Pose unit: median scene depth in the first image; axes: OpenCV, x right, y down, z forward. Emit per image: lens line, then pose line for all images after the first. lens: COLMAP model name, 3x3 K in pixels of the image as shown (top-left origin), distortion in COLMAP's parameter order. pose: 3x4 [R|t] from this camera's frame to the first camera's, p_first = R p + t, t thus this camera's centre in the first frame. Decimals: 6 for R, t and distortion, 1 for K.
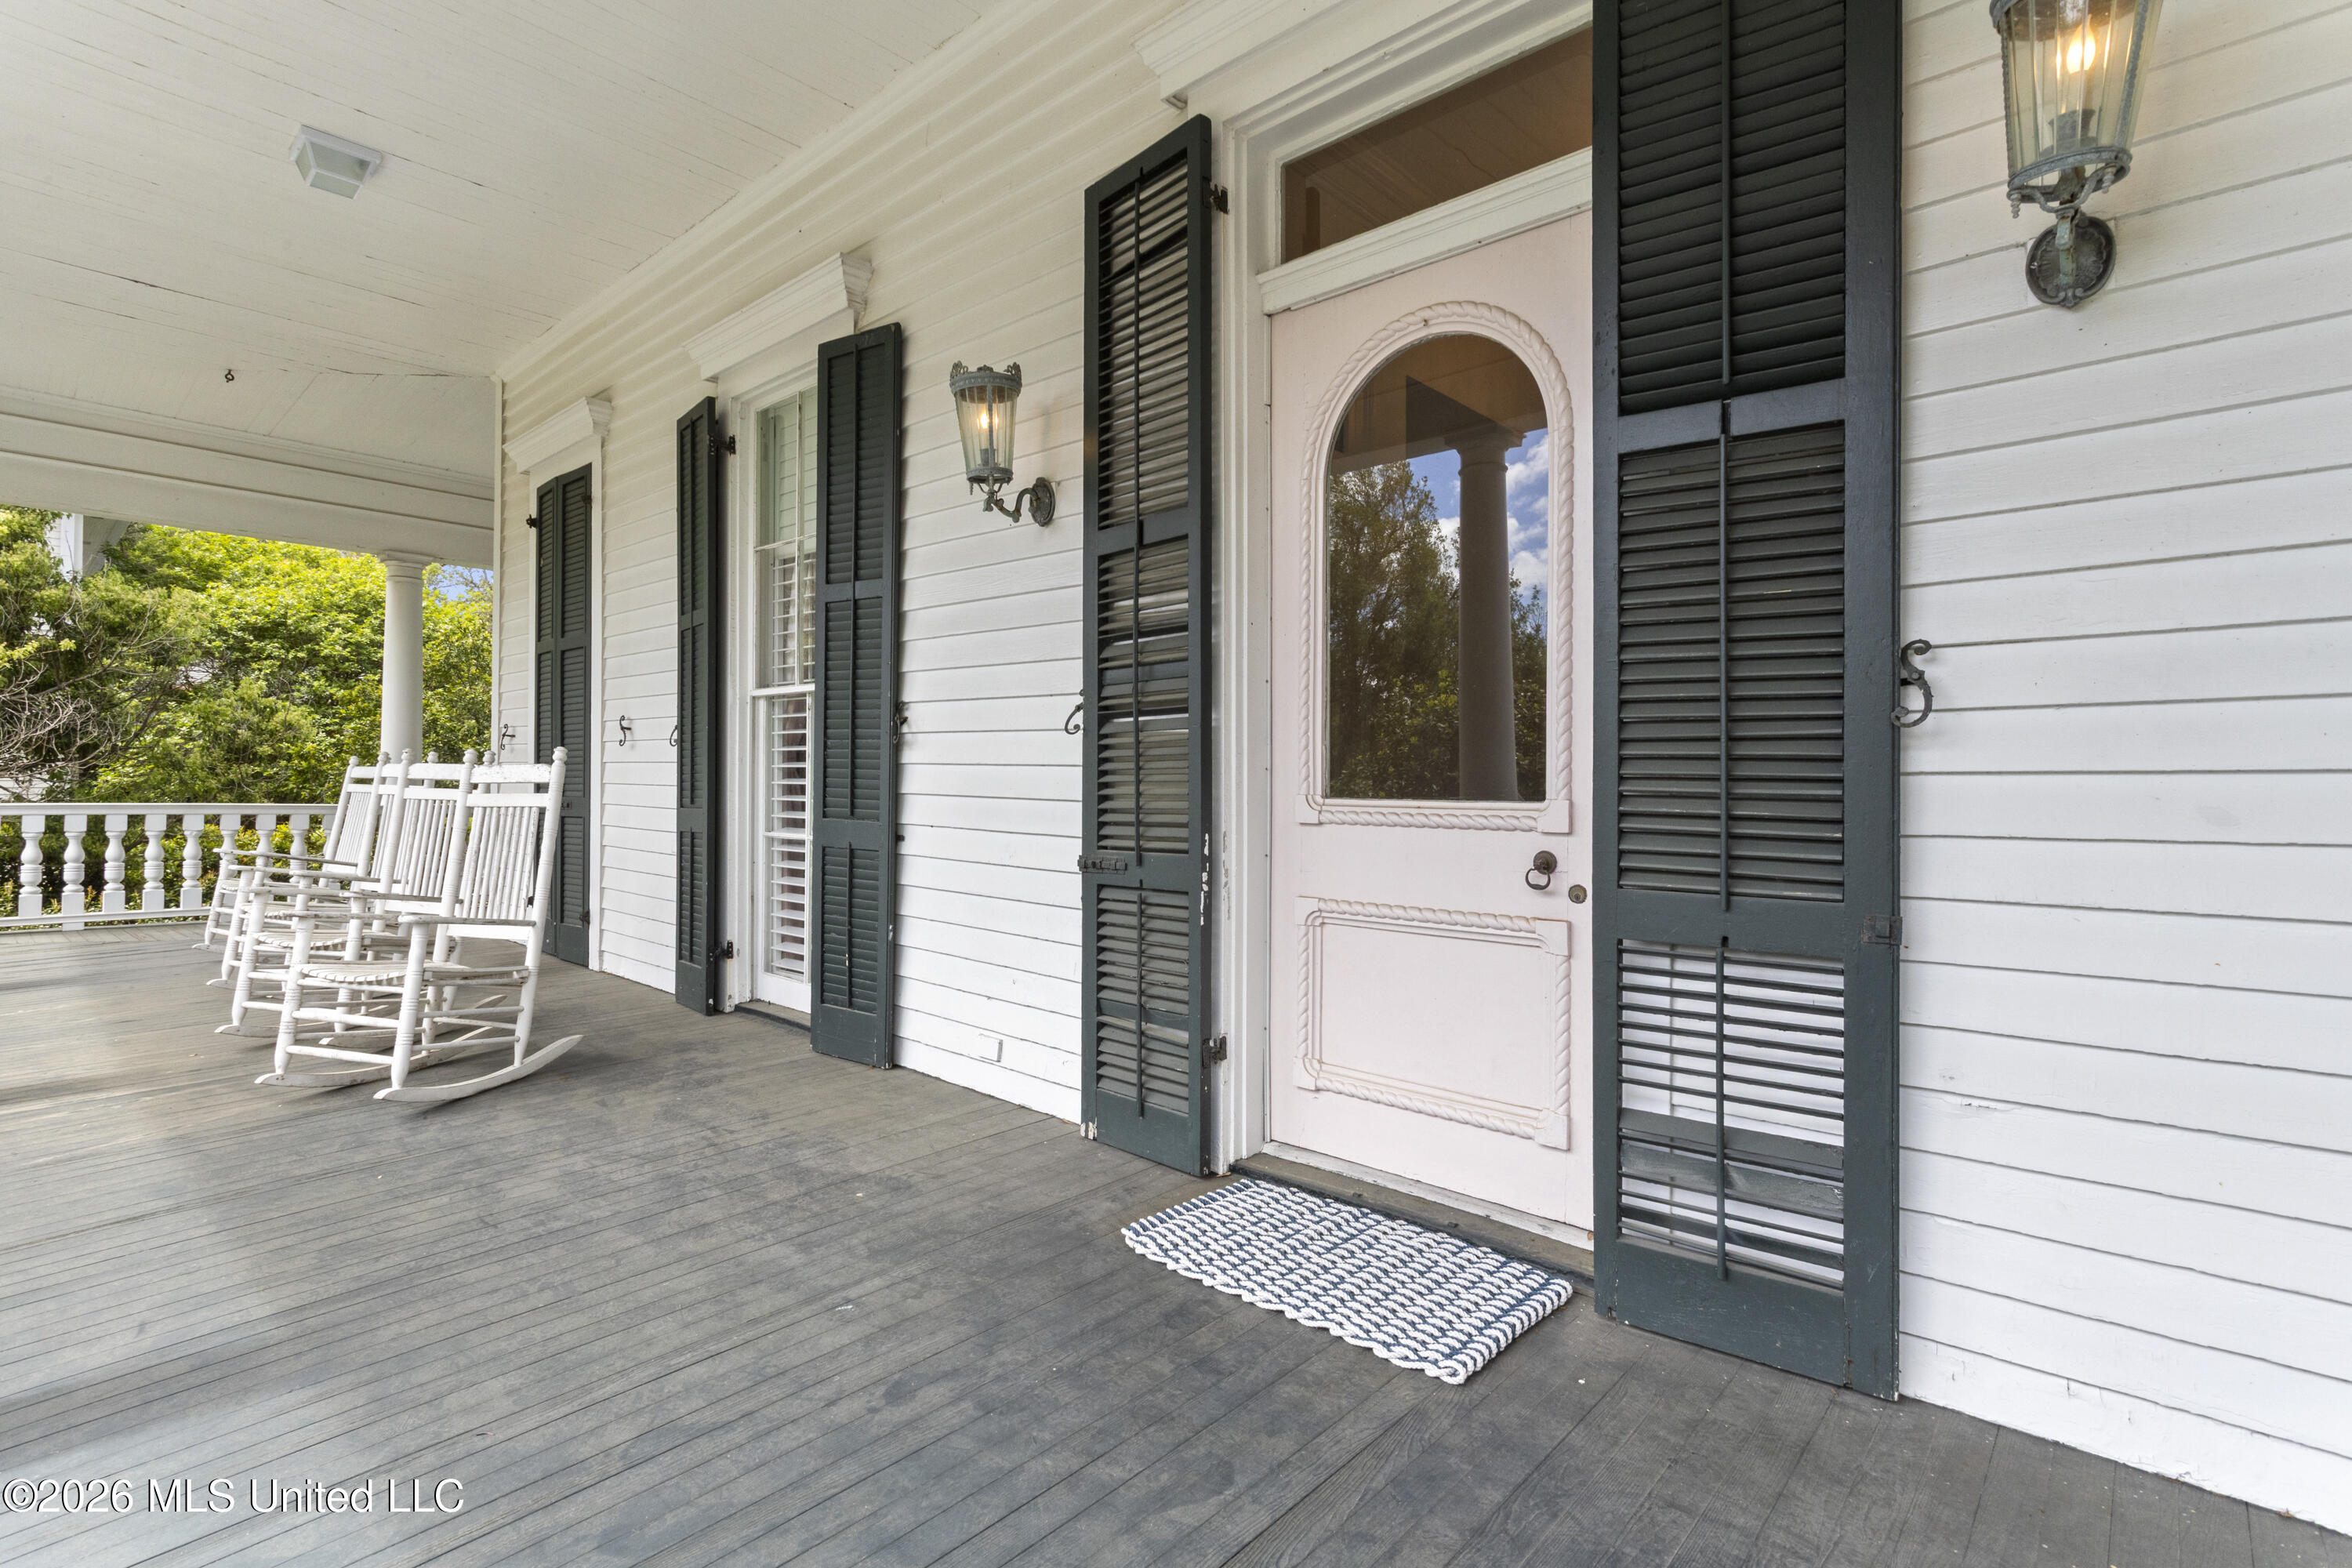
lens RADIAL K [[1089.5, 0, 1176.0], [0, 1089.5, 784.0], [0, 0, 1]] dist [0.000270, 0.000435]
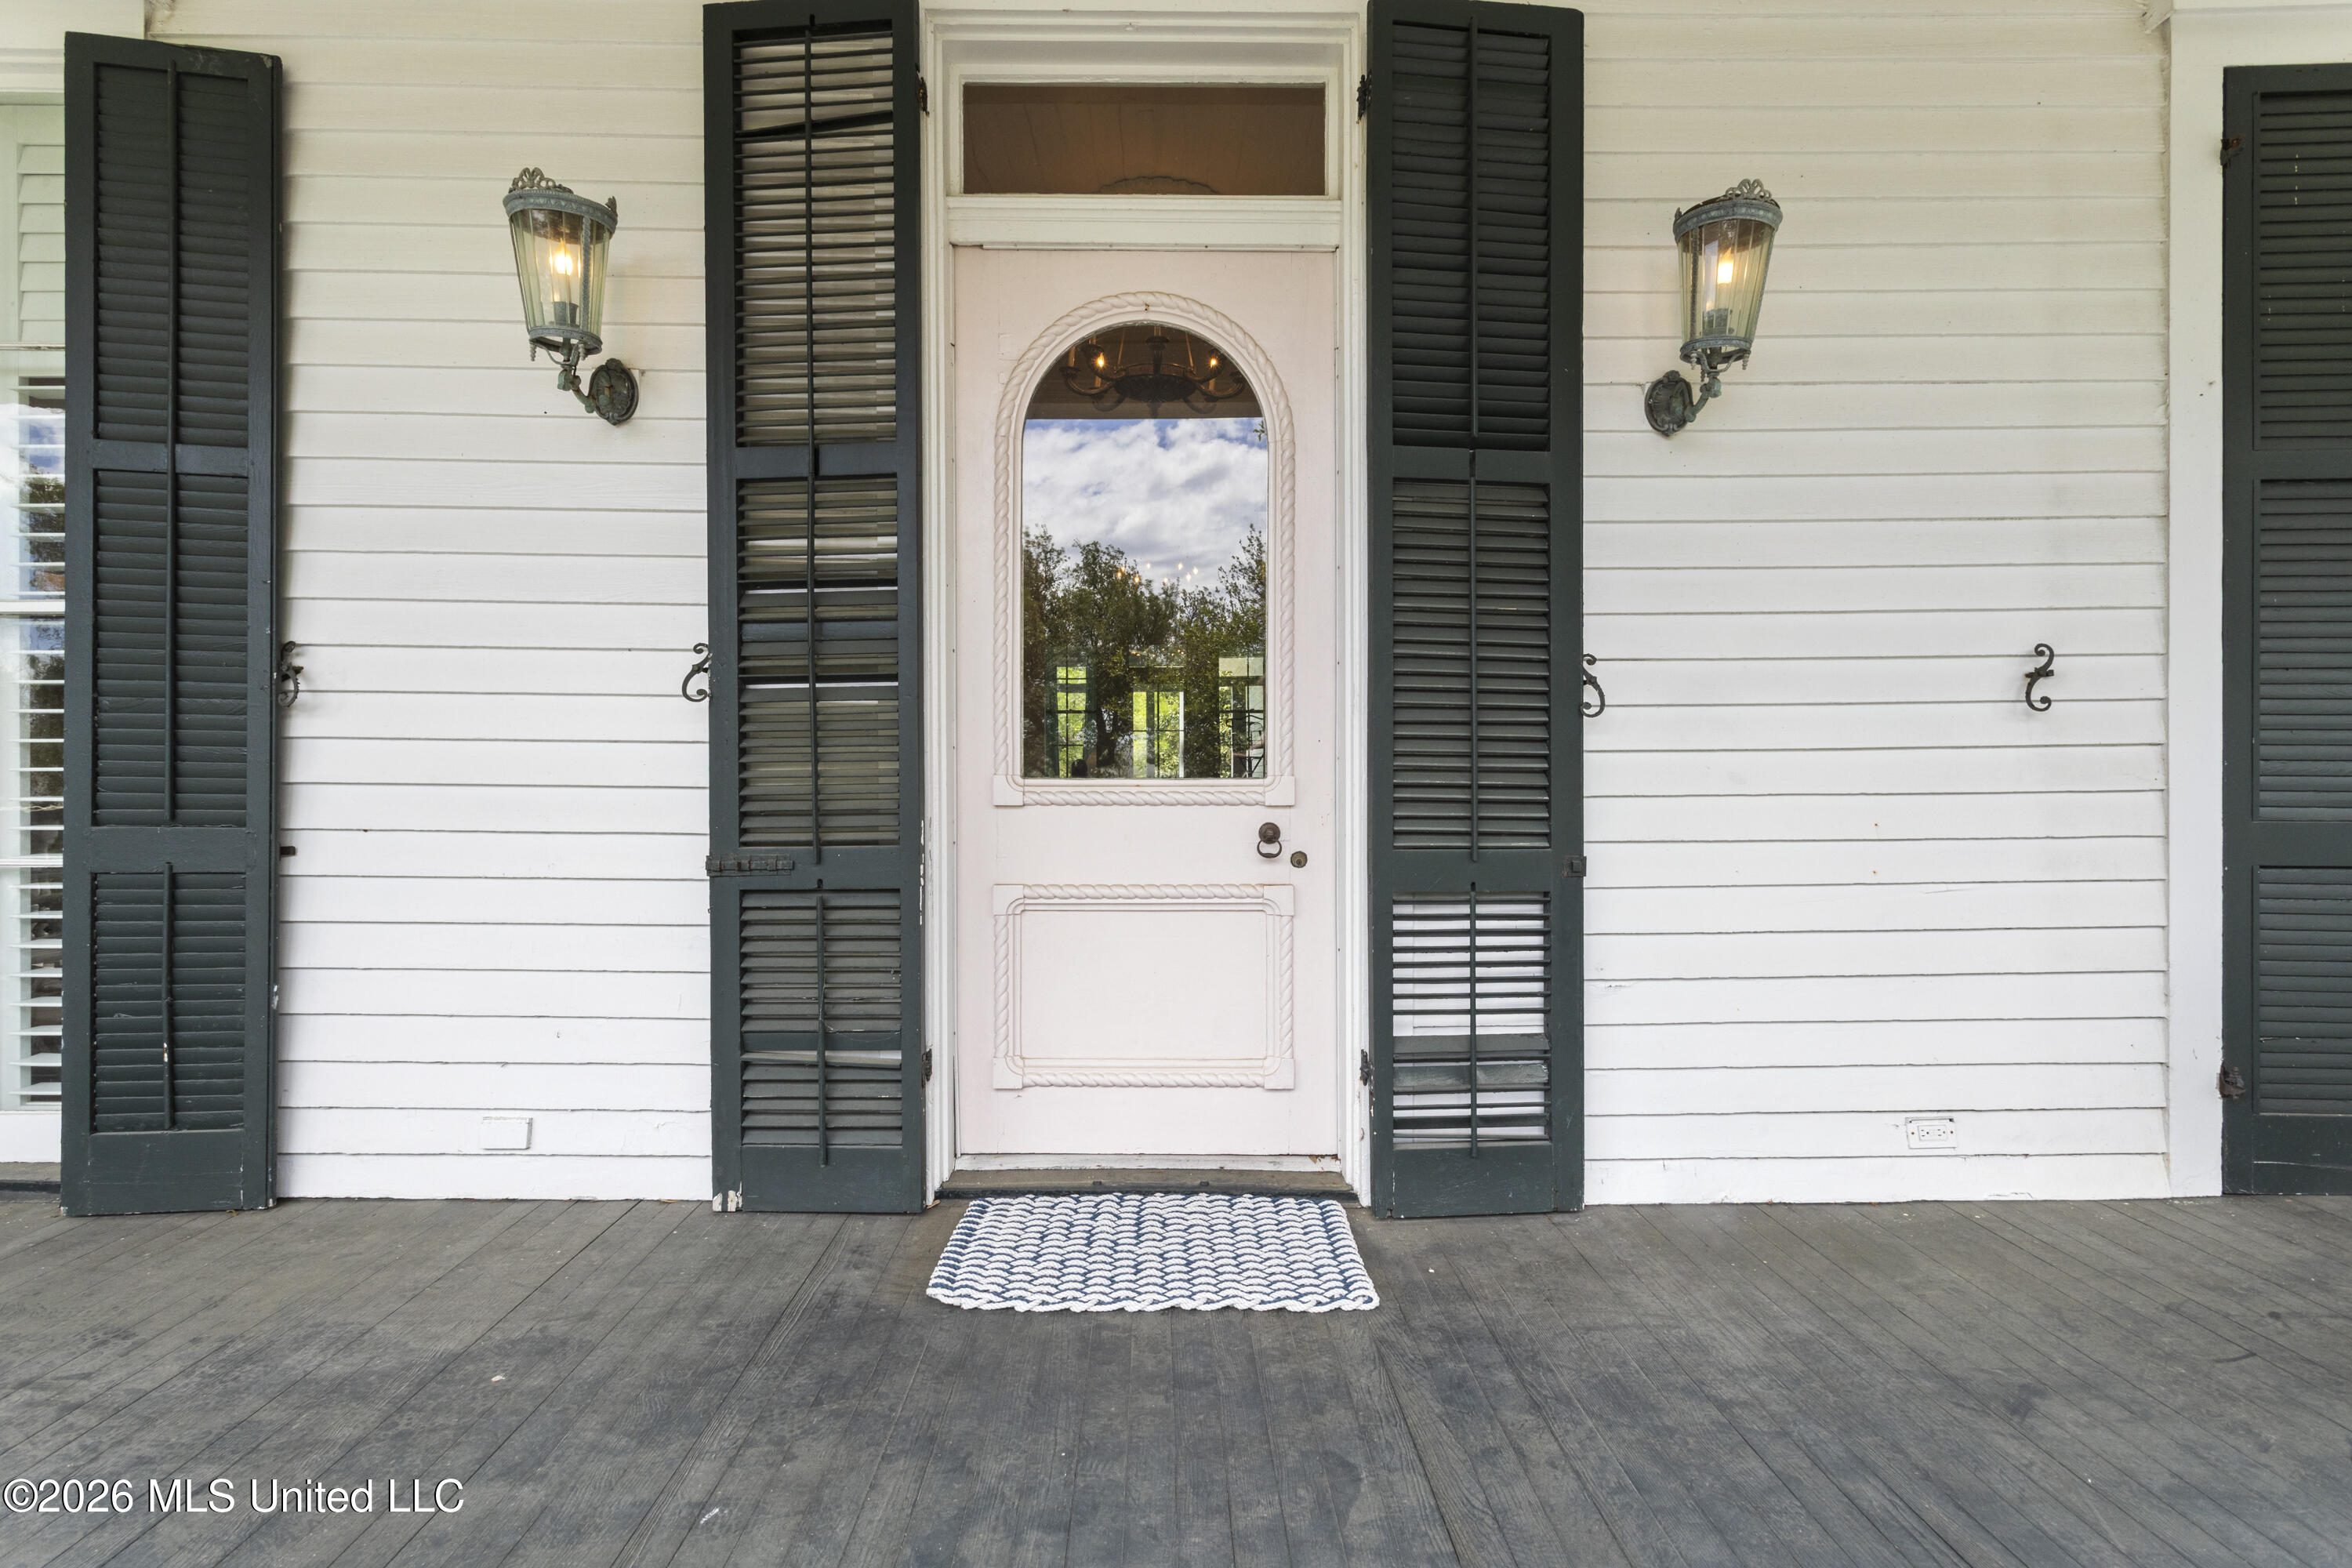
lens RADIAL K [[1095.4, 0, 1176.0], [0, 1095.4, 776.0], [0, 0, 1]] dist [-0.000380, 0.001513]
pose [[0.740806, -0.012390, 0.671604, -0.409349], [0.007110, 0.999918, 0.010604, 0.001831], [-0.671681, -0.003081, 0.740834, 0.210065]]
